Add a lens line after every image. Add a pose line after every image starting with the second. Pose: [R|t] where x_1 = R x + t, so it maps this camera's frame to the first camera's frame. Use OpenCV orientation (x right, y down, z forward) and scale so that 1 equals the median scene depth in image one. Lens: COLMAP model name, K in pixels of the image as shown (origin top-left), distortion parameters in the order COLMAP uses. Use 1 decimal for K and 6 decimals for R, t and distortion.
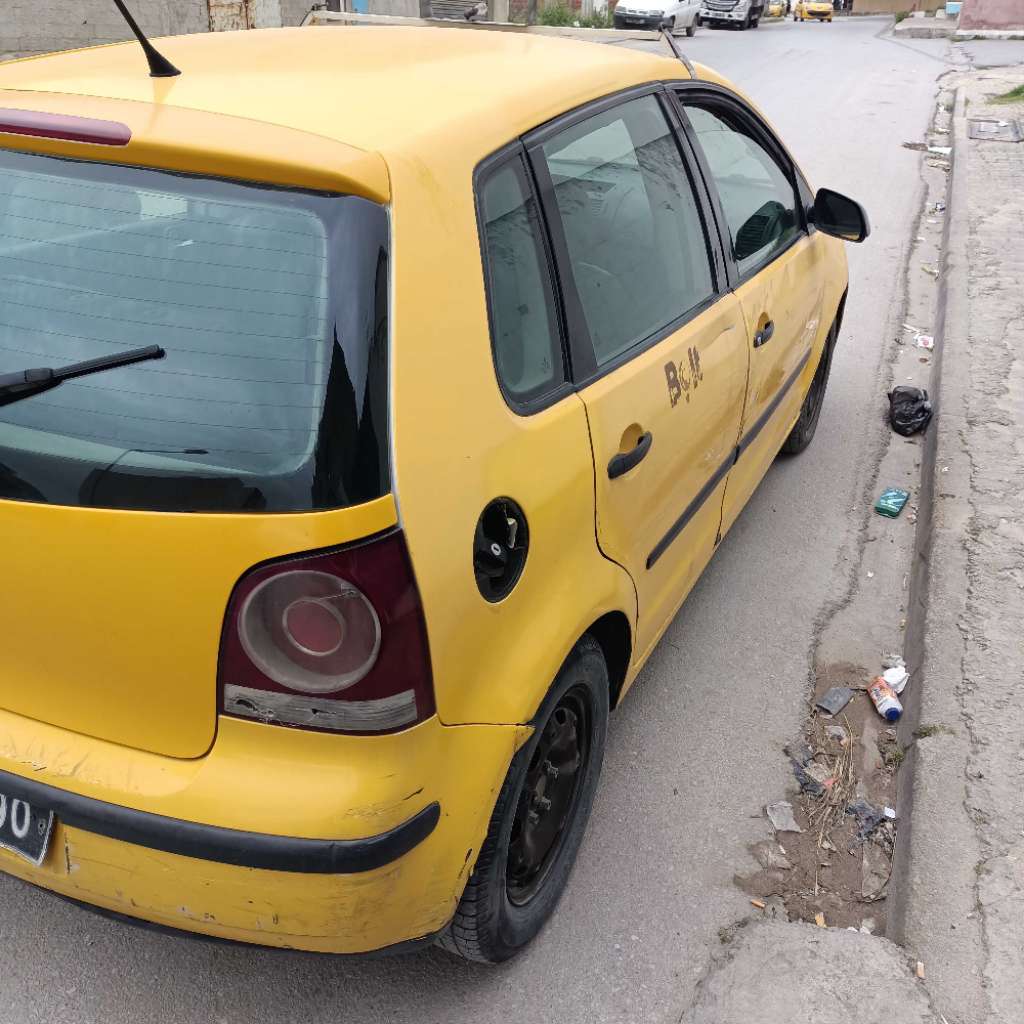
lens RADIAL K [[1003.1, 0, 512.0], [0, 1003.1, 512.0], [0, 0, 1]] dist [0.033609, -0.024657]
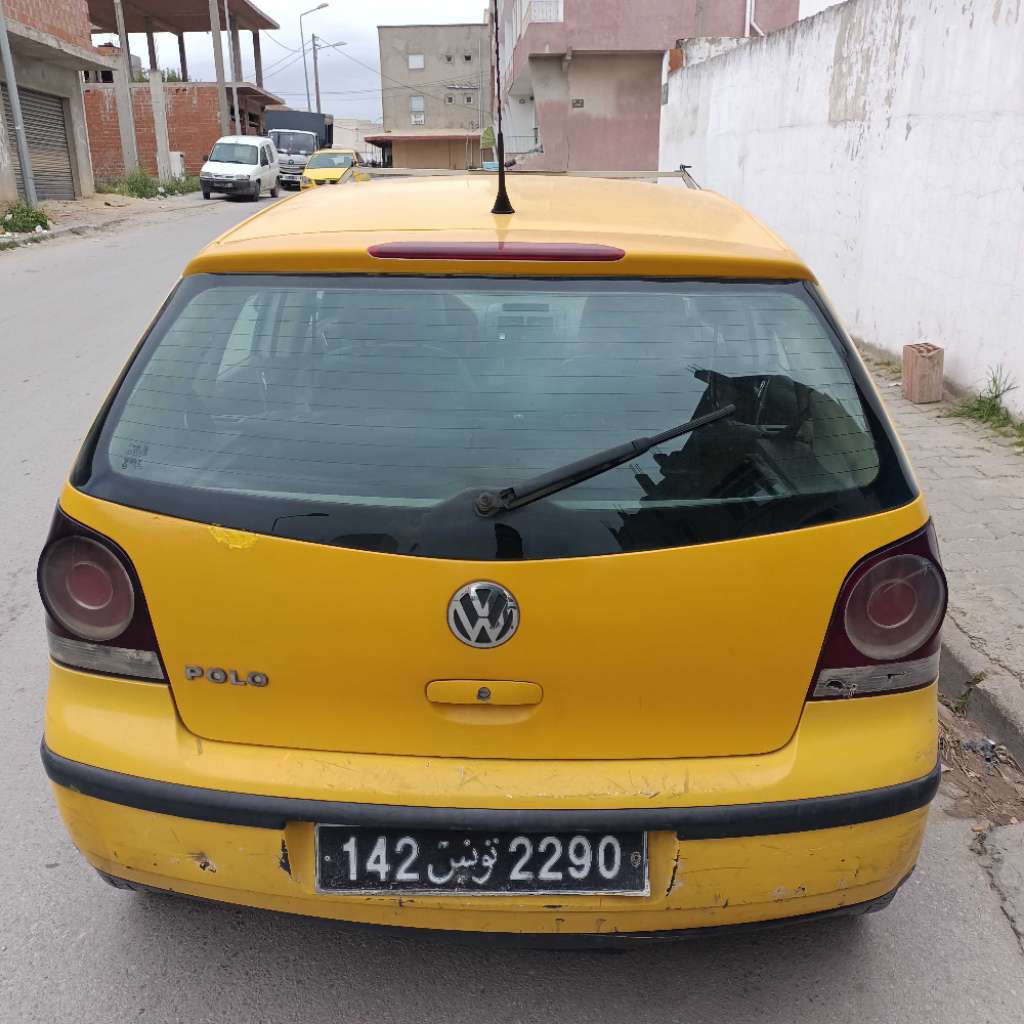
lens RADIAL K [[973.4, 0, 512.0], [0, 973.4, 512.0], [0, 0, 1]] dist [0.209912, -0.415992]
pose [[0.919256, -0.158431, 0.360371, -0.927542], [0.204906, 0.974220, -0.094388, 0.019044], [-0.336127, 0.160609, 0.928021, -0.016053]]
